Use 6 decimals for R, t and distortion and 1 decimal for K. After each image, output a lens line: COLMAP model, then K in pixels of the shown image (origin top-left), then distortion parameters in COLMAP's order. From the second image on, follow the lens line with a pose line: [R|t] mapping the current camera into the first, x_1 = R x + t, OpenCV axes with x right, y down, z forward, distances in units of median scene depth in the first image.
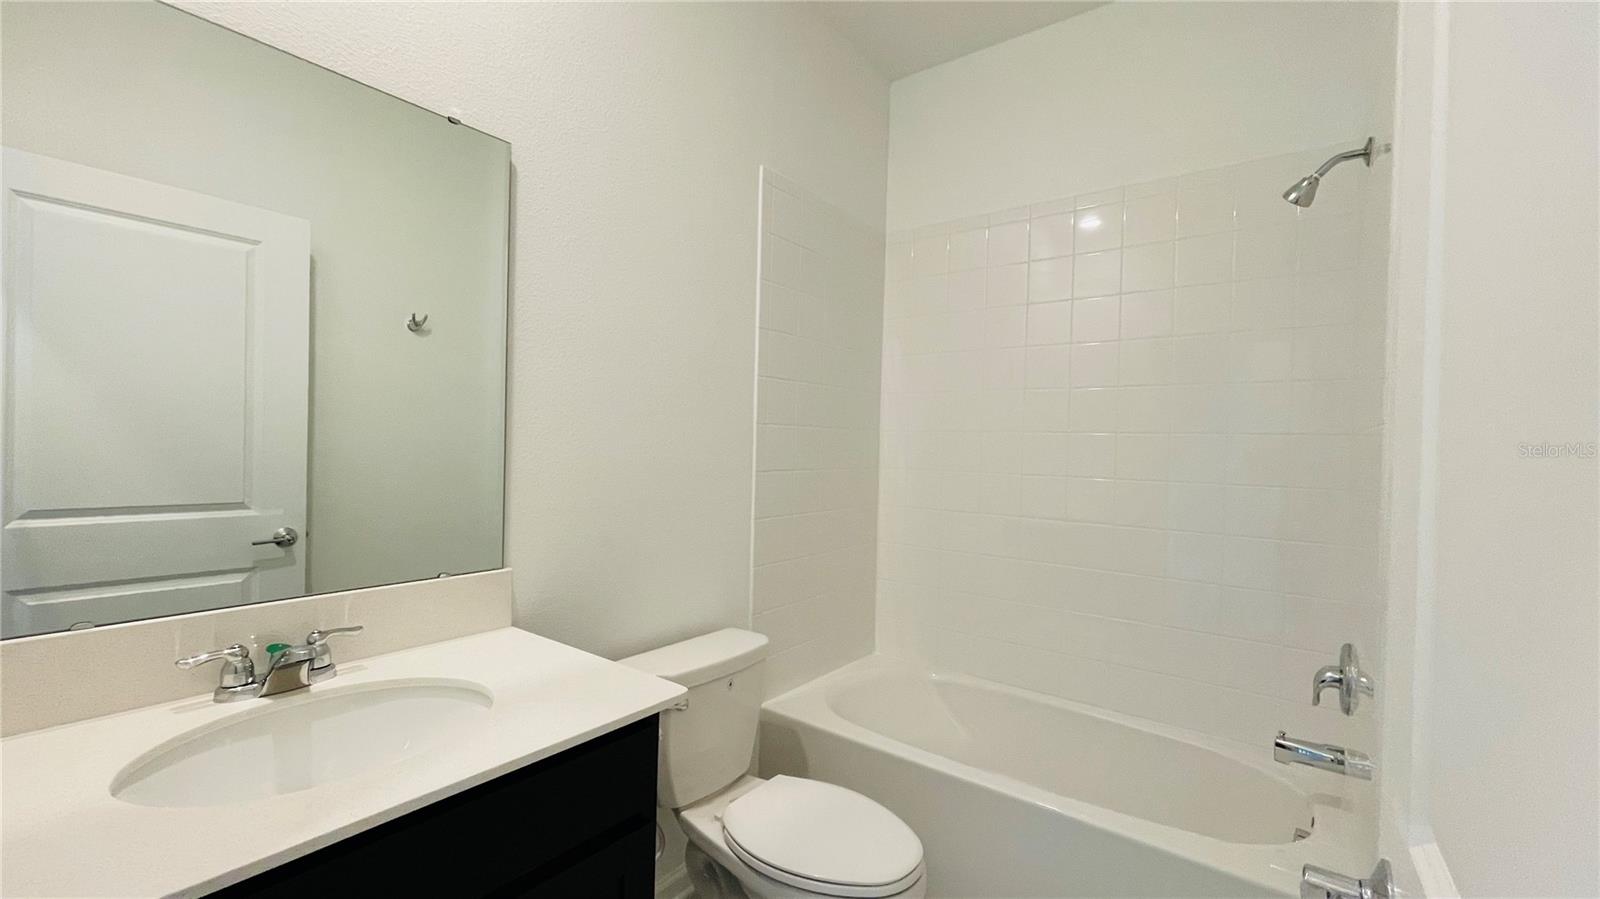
lens RADIAL K [[649.5, 0, 802.4], [0, 649.5, 460.0], [0, 0, 1]] dist [-0.004720, 0.002977]
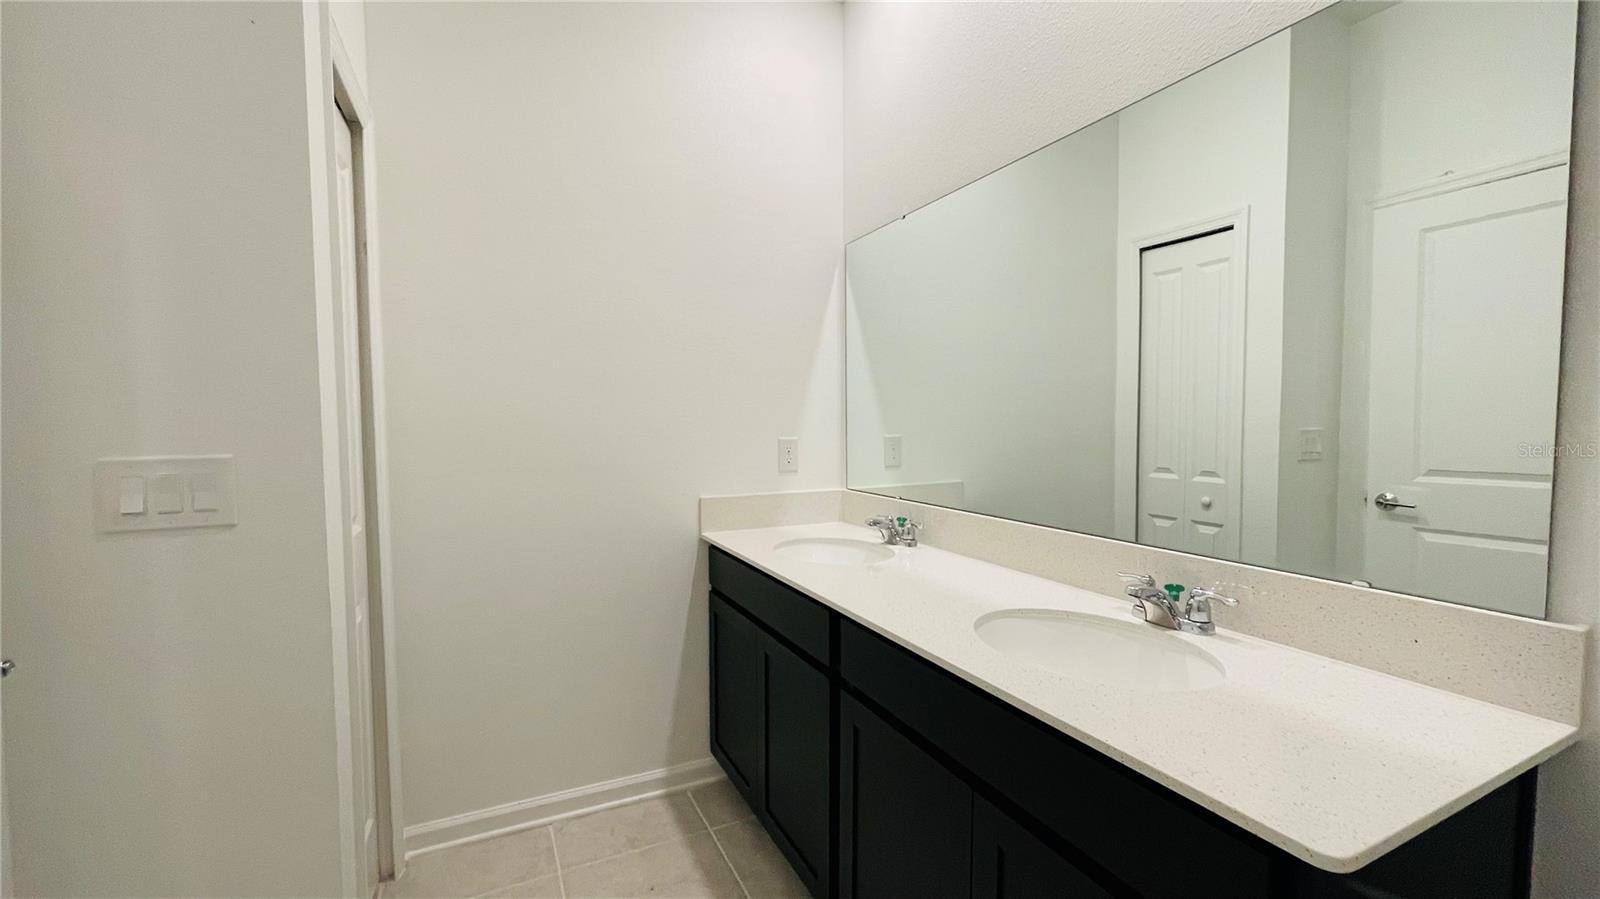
lens RADIAL K [[649.5, 0, 797.8], [0, 649.5, 458.5], [0, 0, 1]] dist [-0.004720, 0.002977]
pose [[-0.435111, 0.035316, -0.899684, 0.548457], [-0.010861, 0.998952, 0.044466, 0.000517], [0.900311, 0.029118, -0.434271, 0.865444]]
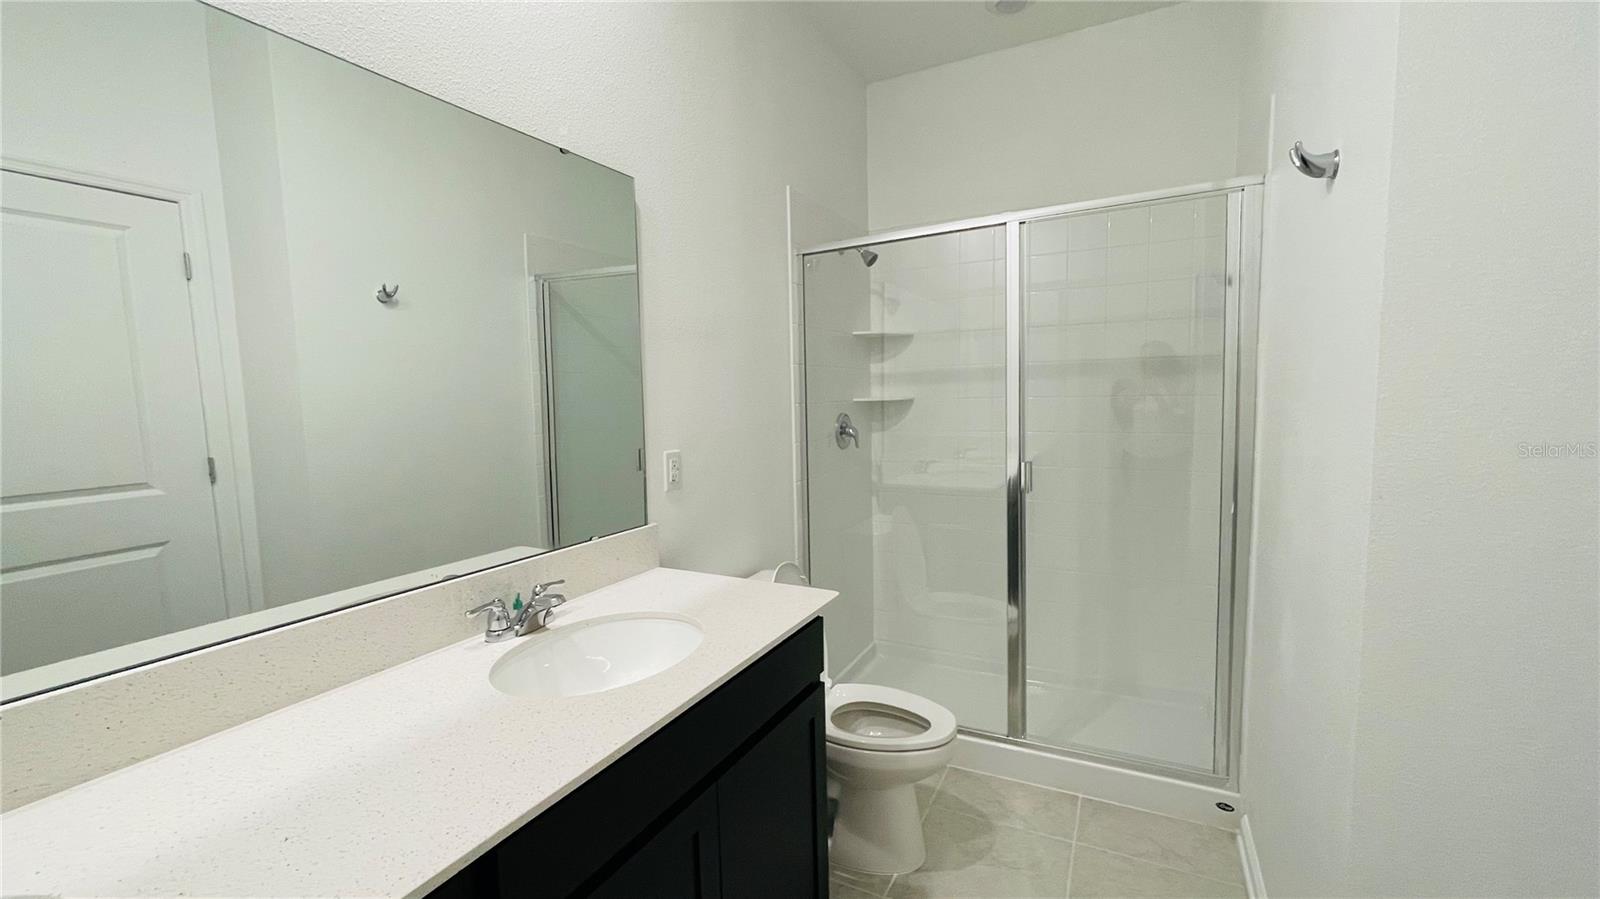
lens RADIAL K [[649.5, 0, 806.4], [0, 649.5, 452.6], [0, 0, 1]] dist [-0.004720, 0.002977]
pose [[0.982549, -0.055446, 0.177546, -0.443283], [0.040117, 0.995242, 0.088793, -0.089593], [-0.181624, -0.080121, 0.980099, -0.334857]]
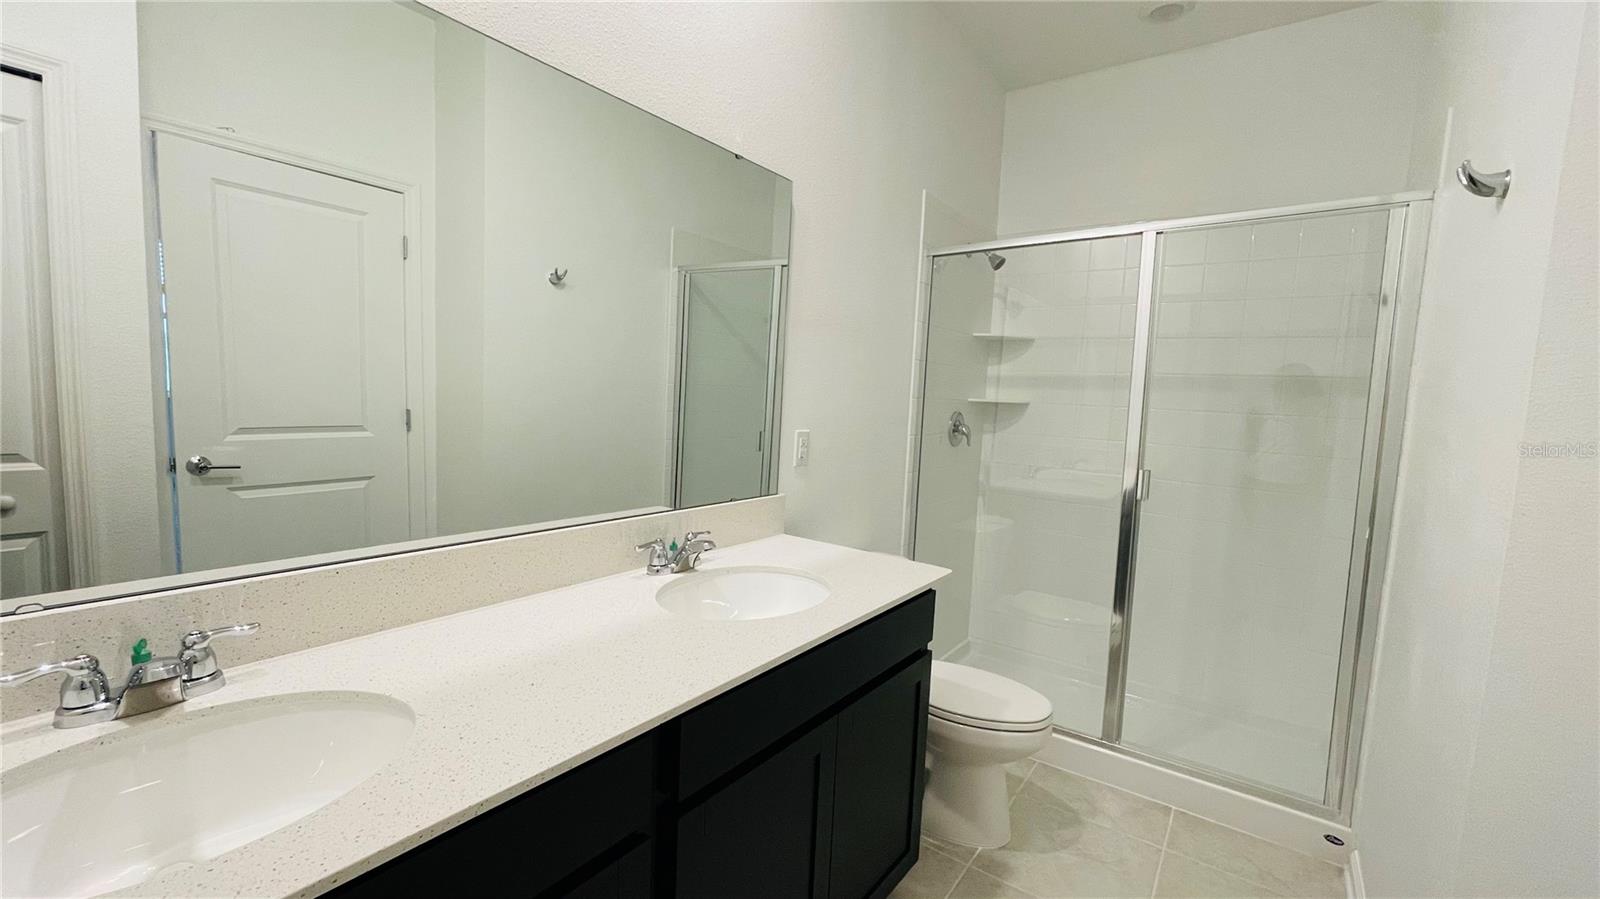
lens RADIAL K [[649.5, 0, 805.1], [0, 649.5, 451.9], [0, 0, 1]] dist [-0.004720, 0.002977]
pose [[0.999191, 0.026368, 0.030376, -0.538937], [-0.028904, 0.995850, 0.086299, -0.054780], [-0.027975, -0.087107, 0.995806, -0.469343]]
